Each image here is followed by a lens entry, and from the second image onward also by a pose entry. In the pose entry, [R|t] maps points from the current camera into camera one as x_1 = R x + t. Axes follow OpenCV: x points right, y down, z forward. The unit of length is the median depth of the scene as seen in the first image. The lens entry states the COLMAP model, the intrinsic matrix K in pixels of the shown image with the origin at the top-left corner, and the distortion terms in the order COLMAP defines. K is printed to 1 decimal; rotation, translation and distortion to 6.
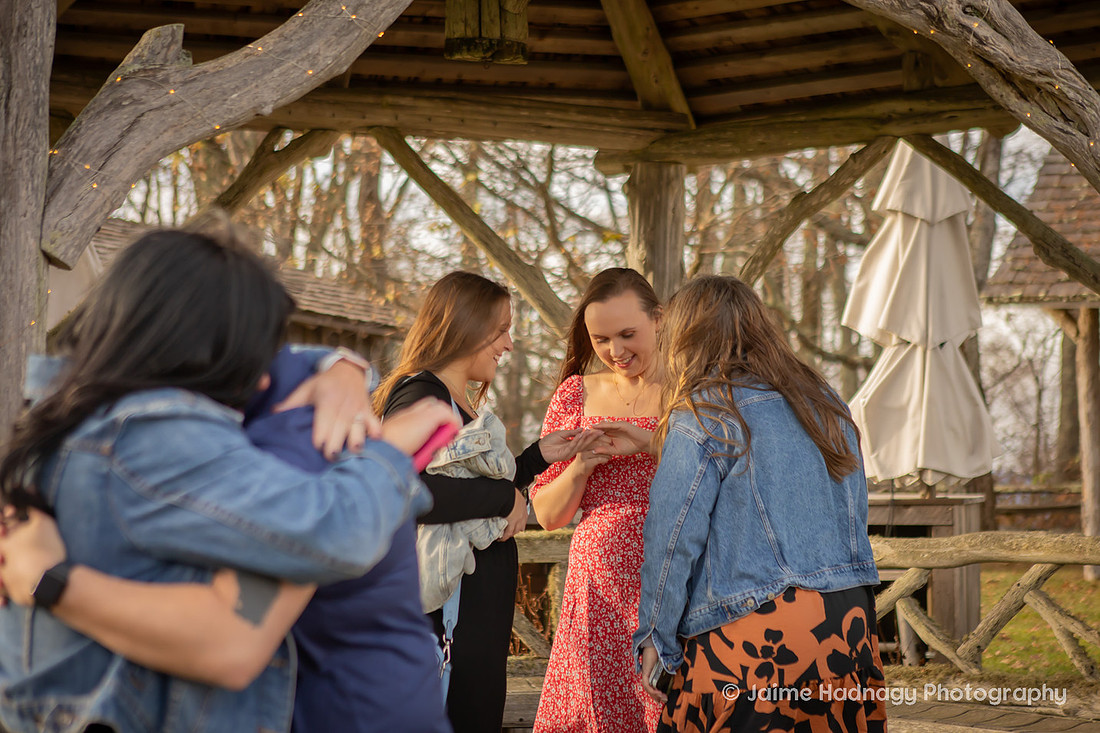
lens RADIAL K [[2222.5, 0, 551.9], [0, 2222.5, 364.8], [0, 0, 1]] dist [0.417069, 0.034640]
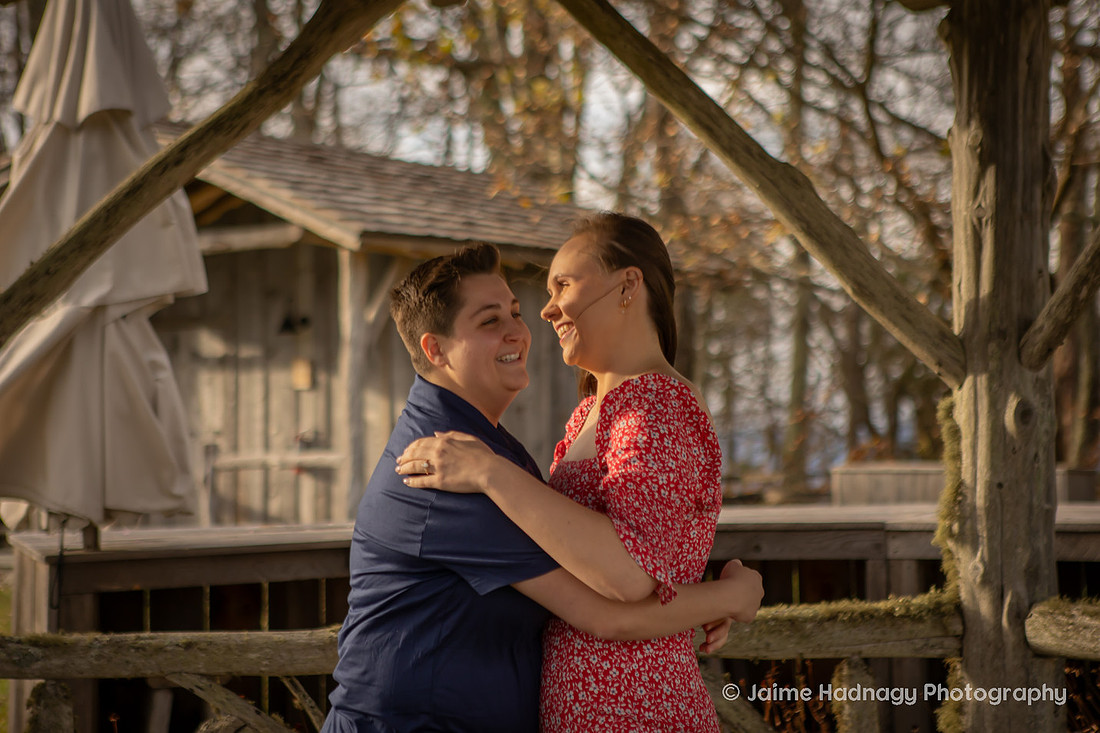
lens RADIAL K [[2376.7, 0, 567.7], [0, 2376.7, 307.2], [0, 0, 1]] dist [0.256509, -0.191749]
pose [[0.989945, -0.023981, -0.139408, 0.020980], [0.023625, 0.999712, -0.004207, -0.004550], [0.139468, 0.000872, 0.990226, 0.355702]]
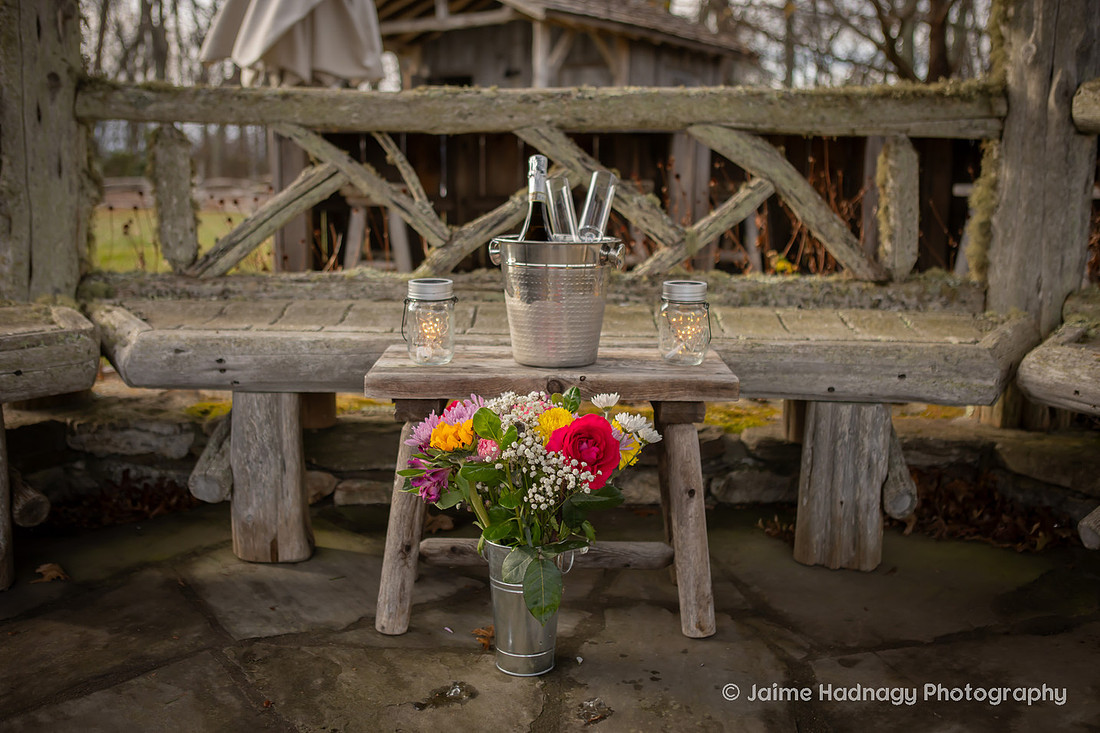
lens RADIAL K [[1130.4, 0, 550.8], [0, 1130.4, 364.5], [0, 0, 1]] dist [-0.025180, 0.020372]
pose [[0.971312, 0.047748, -0.232966, -0.014692], [0.002355, 0.977656, 0.210197, 0.085277], [0.237797, -0.204716, 0.949497, 0.658400]]
